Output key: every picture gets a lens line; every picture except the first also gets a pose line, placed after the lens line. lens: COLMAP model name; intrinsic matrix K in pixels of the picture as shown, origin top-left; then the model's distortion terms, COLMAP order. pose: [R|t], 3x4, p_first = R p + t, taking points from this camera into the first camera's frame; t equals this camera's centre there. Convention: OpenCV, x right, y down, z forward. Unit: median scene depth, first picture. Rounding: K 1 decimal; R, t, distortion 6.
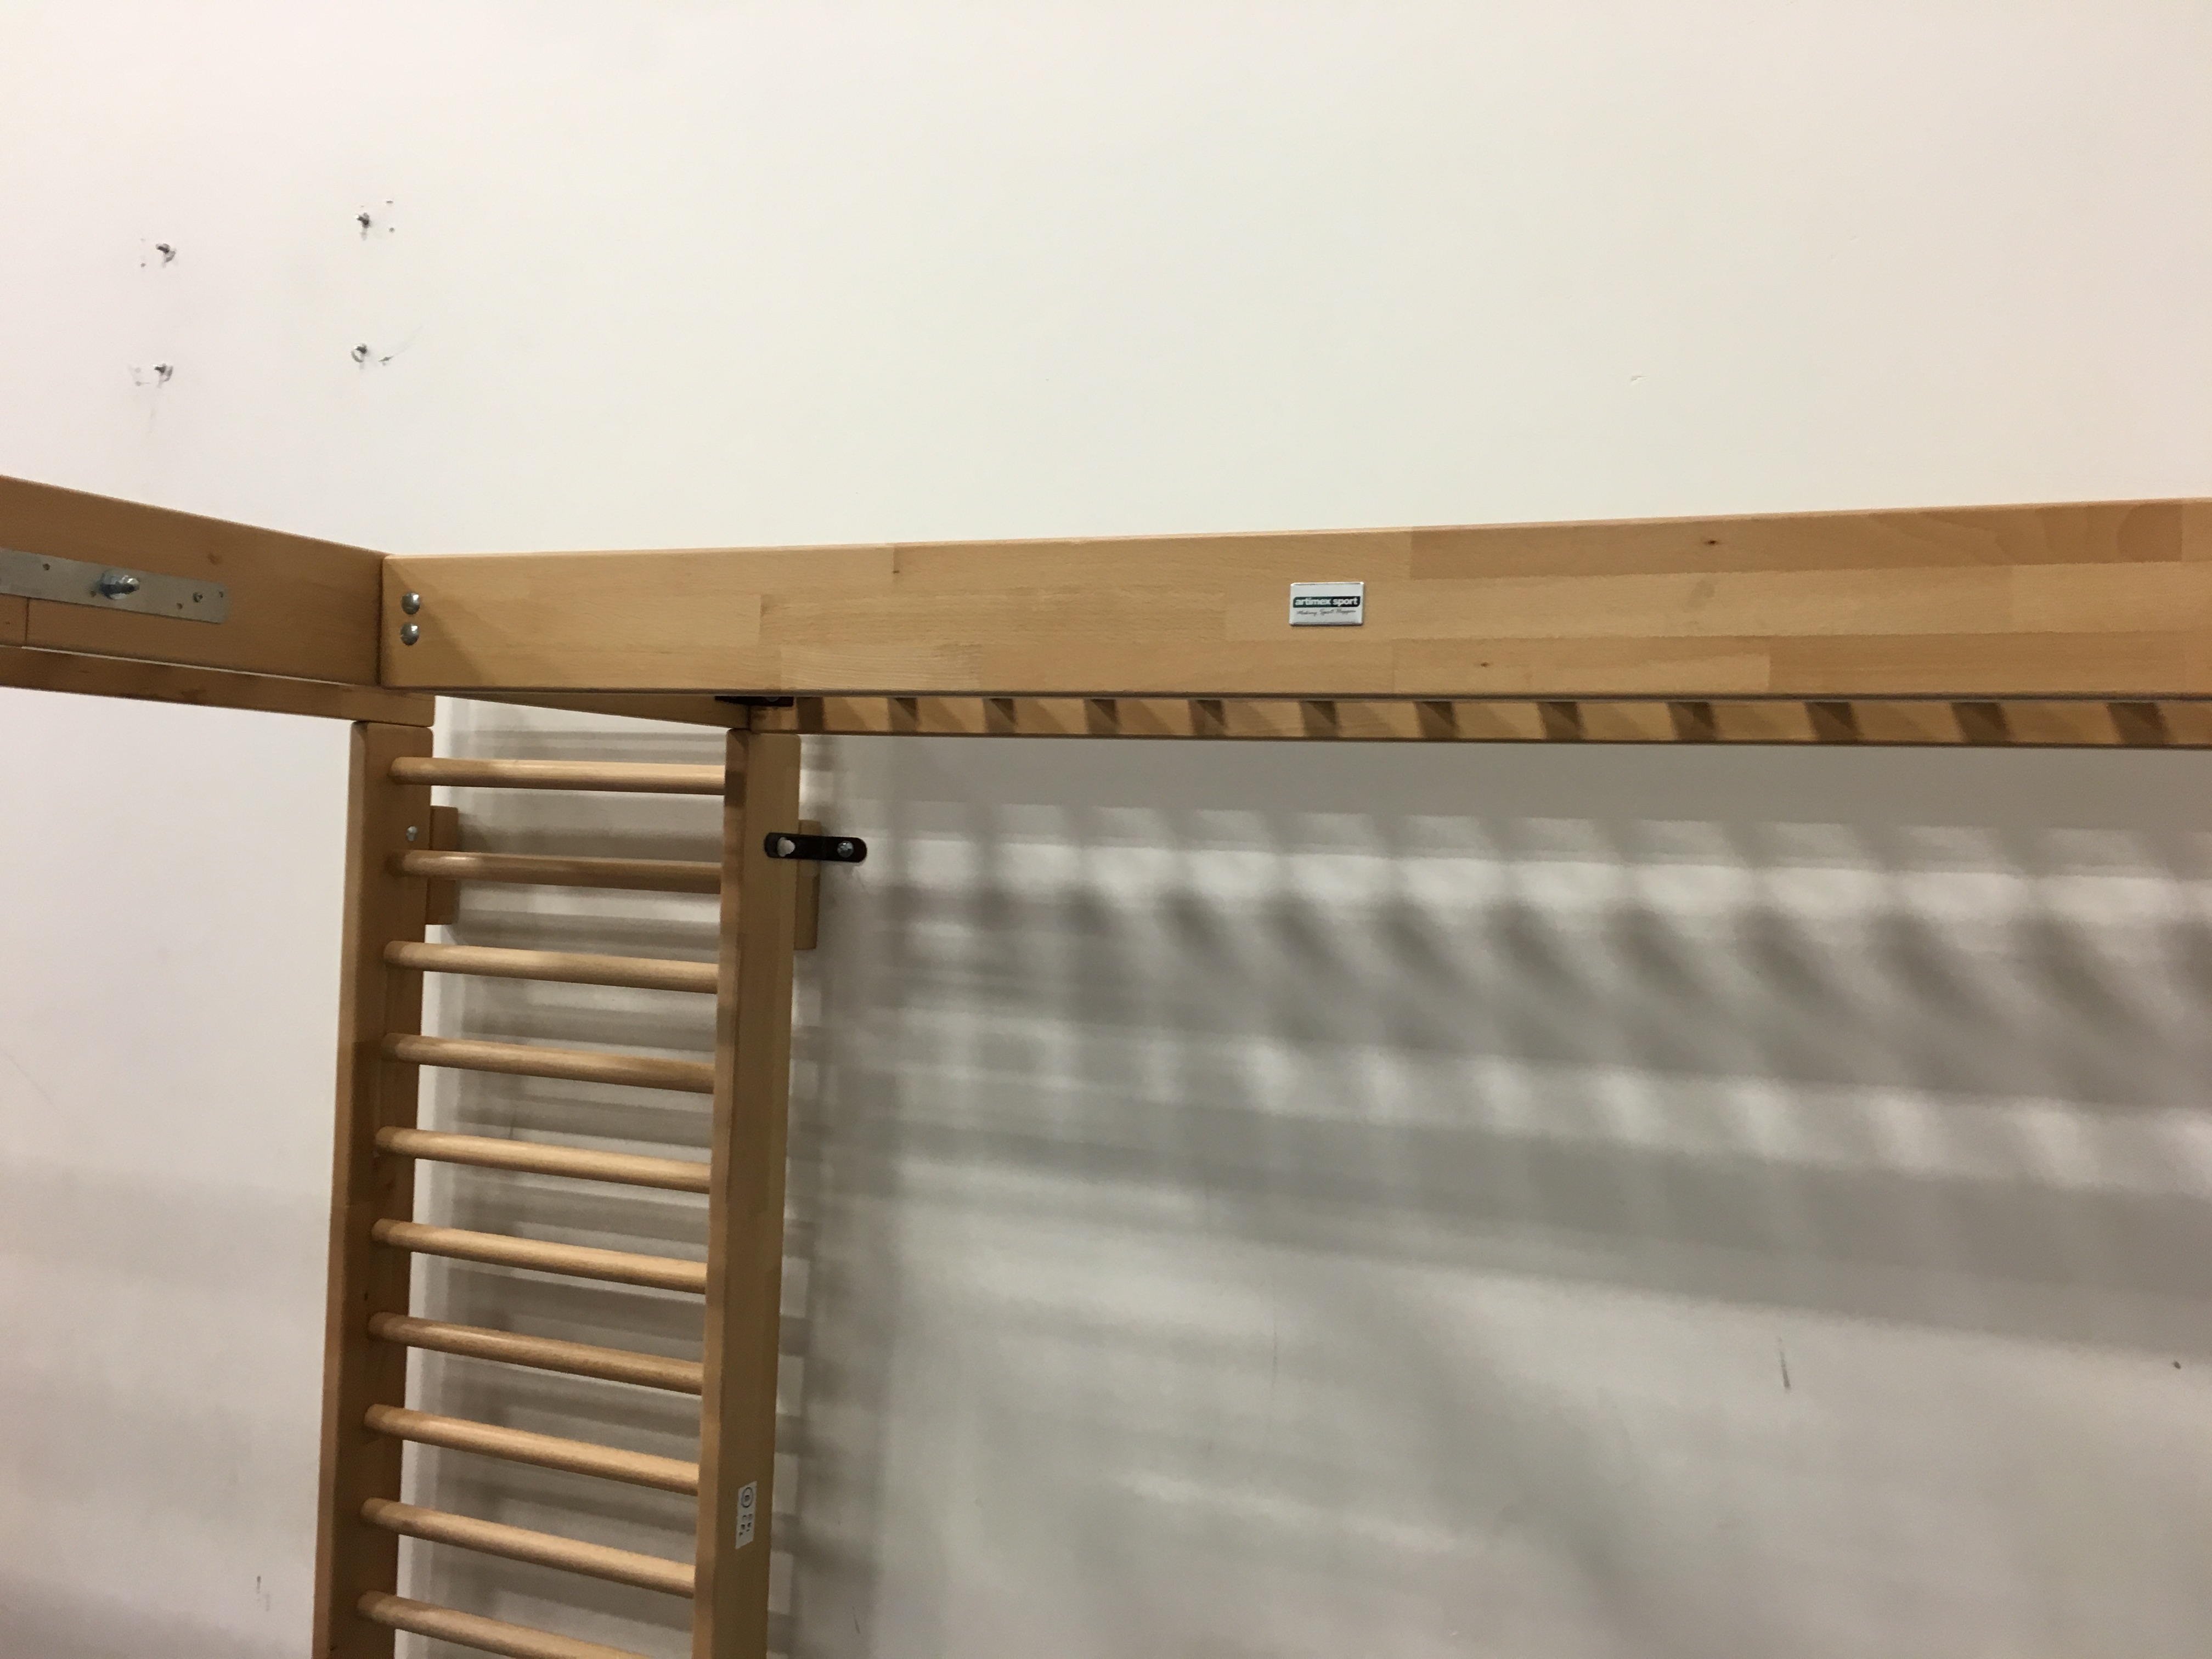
lens RADIAL K [[1969.5, 0, 1062.4], [0, 1969.5, 829.9], [0, 0, 1]] dist [0.102834, -0.188922]
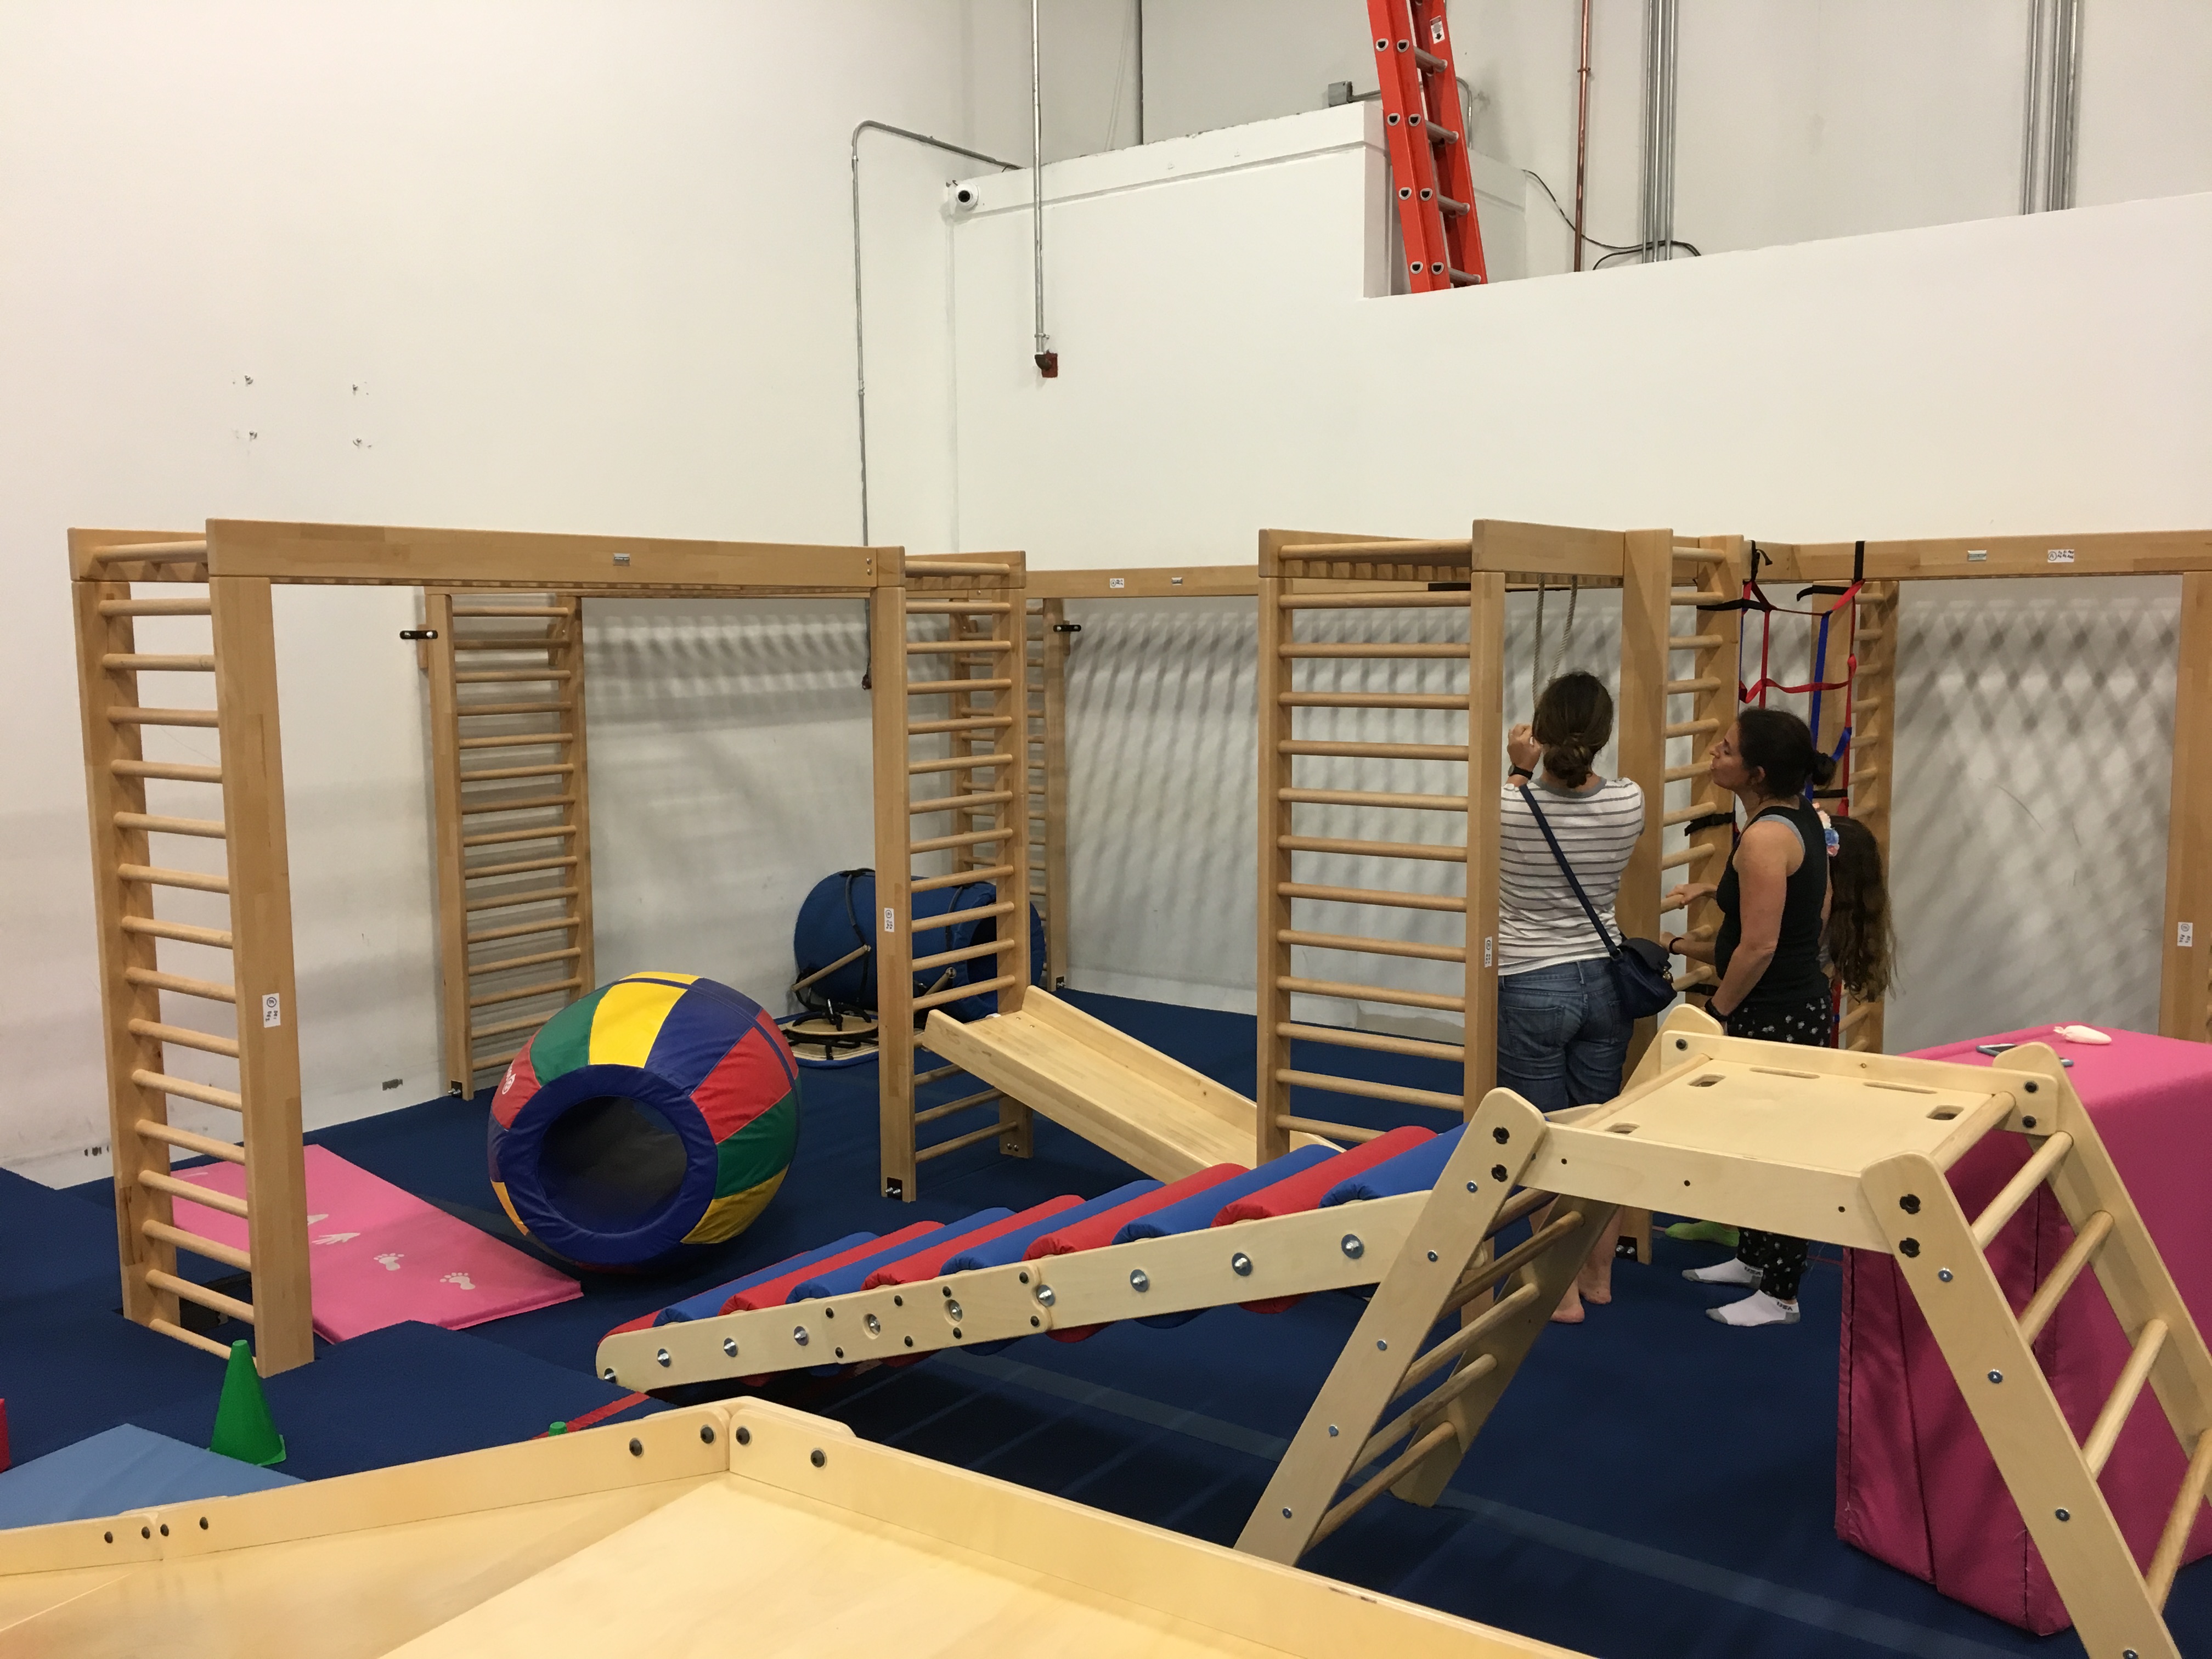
lens RADIAL K [[1861.9, 0, 1106.0], [0, 1861.9, 829.5], [0, 0, 1]] dist [0.090834, -0.143207]
pose [[0.203930, -0.149081, 0.967568, -2.961534], [0.011950, 0.988643, 0.149810, -0.121066], [-0.978912, -0.018988, 0.203396, -0.478410]]
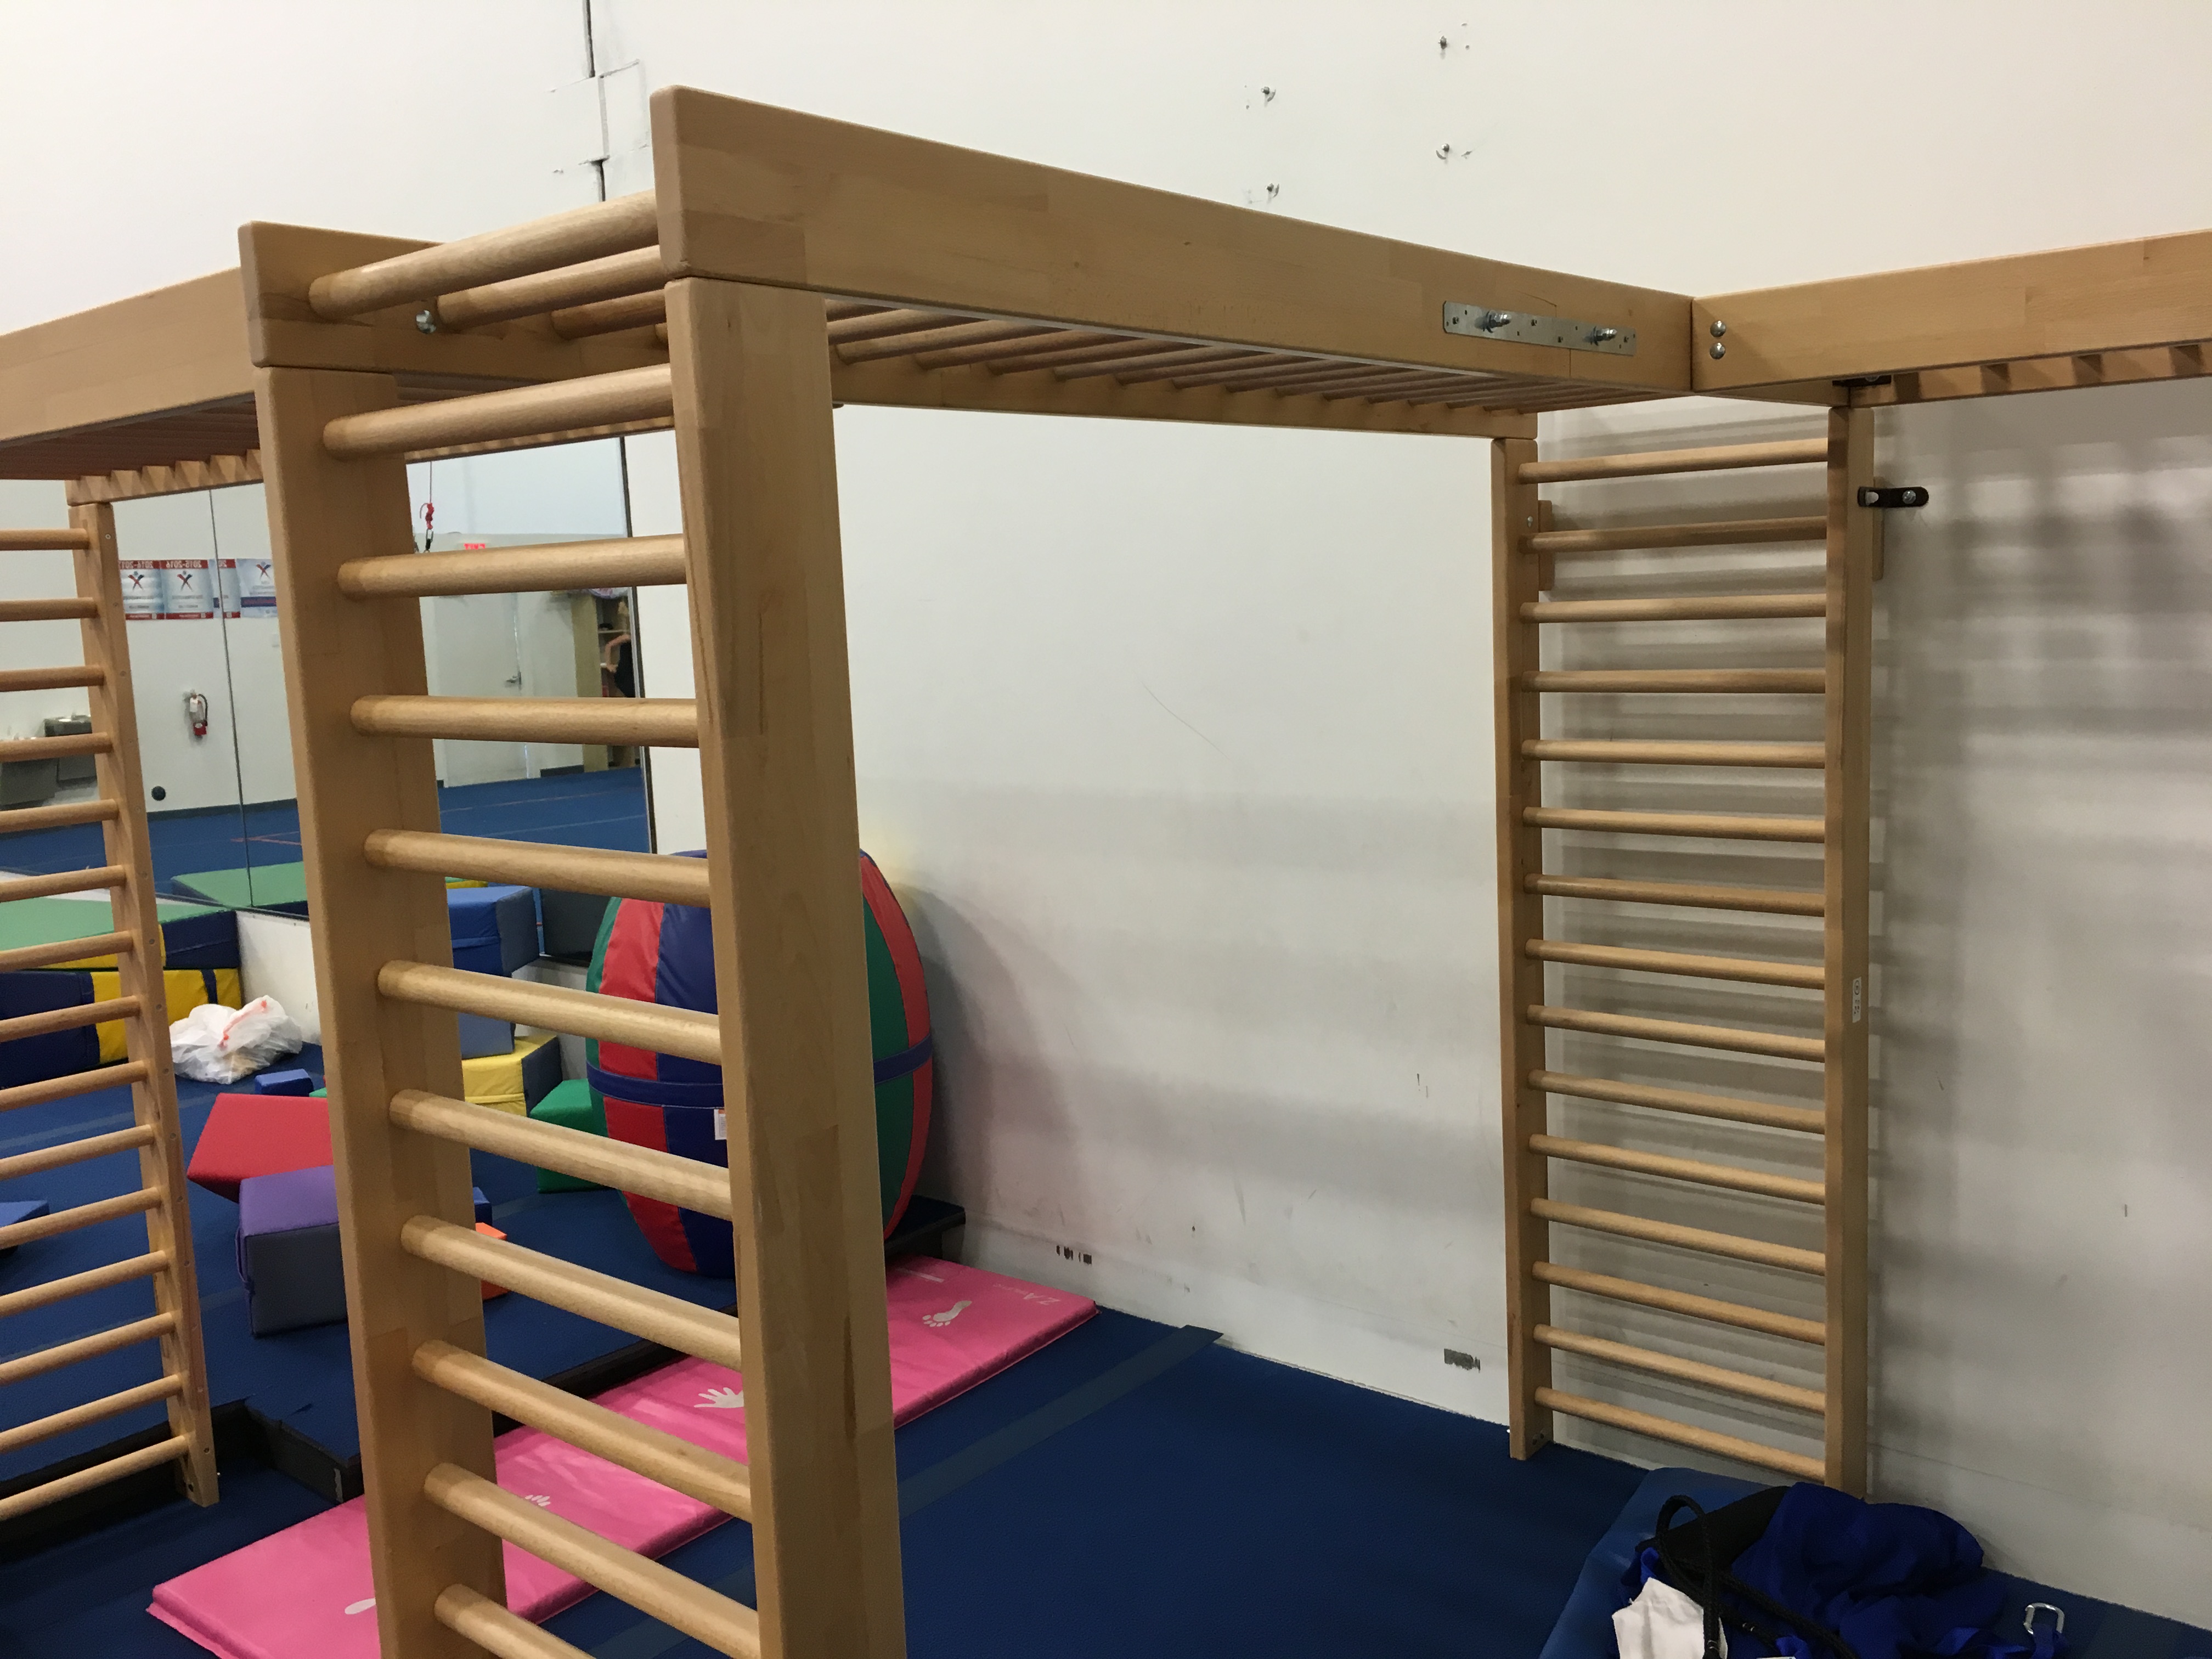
lens RADIAL K [[1861.9, 0, 1106.0], [0, 1861.9, 829.5], [0, 0, 1]] dist [0.090834, -0.143207]
pose [[0.960939, -0.048325, -0.272509, -0.293433], [0.086668, 0.987657, 0.130469, 0.018537], [0.262841, -0.148990, 0.953266, -0.329847]]
